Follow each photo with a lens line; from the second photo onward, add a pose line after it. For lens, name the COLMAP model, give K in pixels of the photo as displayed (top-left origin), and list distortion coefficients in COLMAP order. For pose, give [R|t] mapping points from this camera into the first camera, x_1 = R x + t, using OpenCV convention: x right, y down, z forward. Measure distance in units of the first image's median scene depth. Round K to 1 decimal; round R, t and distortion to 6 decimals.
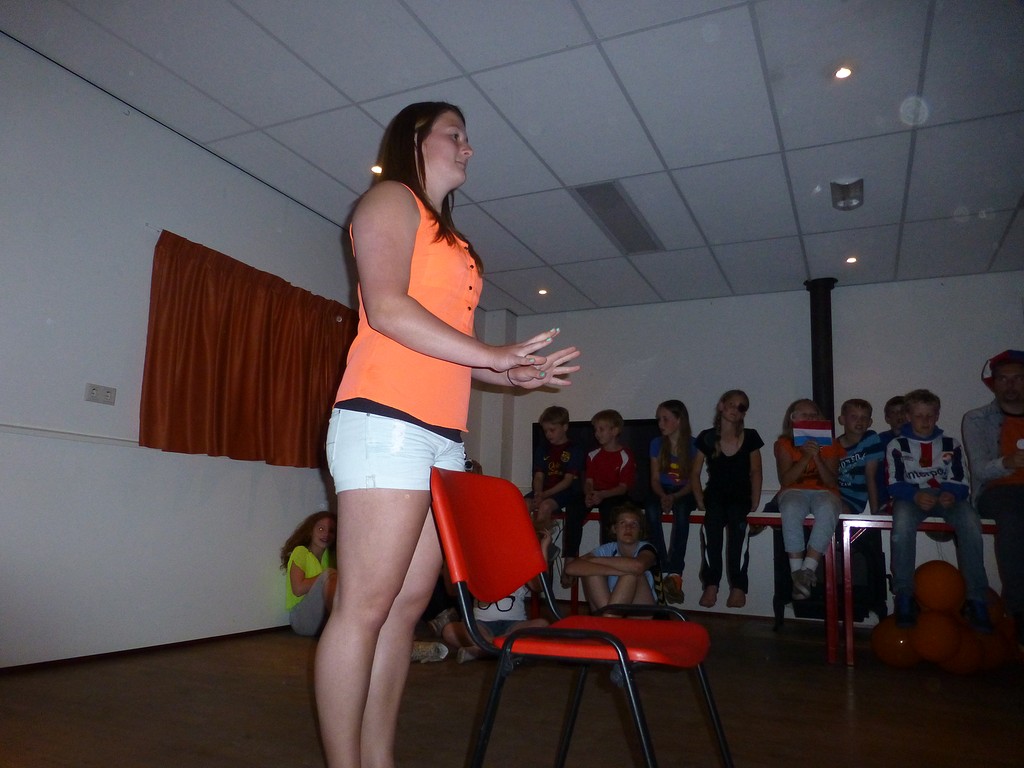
lens RADIAL K [[747.1, 0, 507.1], [0, 747.1, 402.4], [0, 0, 1]] dist [-0.033028, 0.000144]
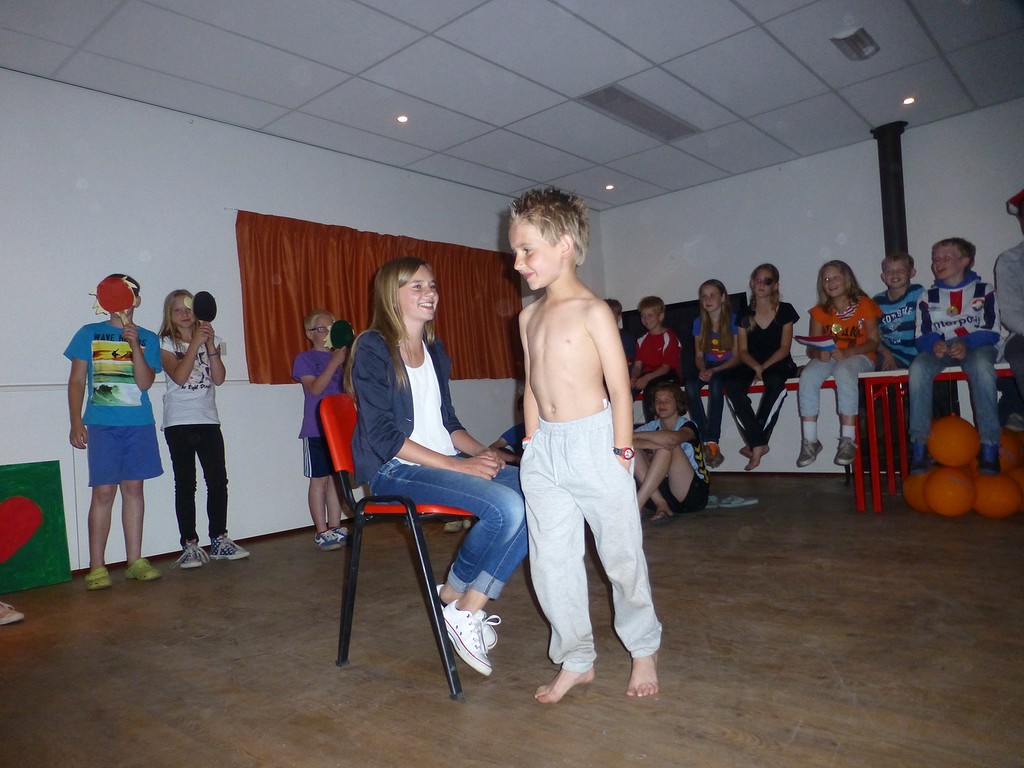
lens RADIAL K [[748.7, 0, 512.0], [0, 748.7, 384.0], [0, 0, 1]] dist [-0.008344, -0.003833]
pose [[0.957398, -0.107729, -0.267924, 0.236519], [0.140535, 0.984342, 0.106396, -0.011440], [0.252267, -0.139516, 0.957547, -0.106665]]
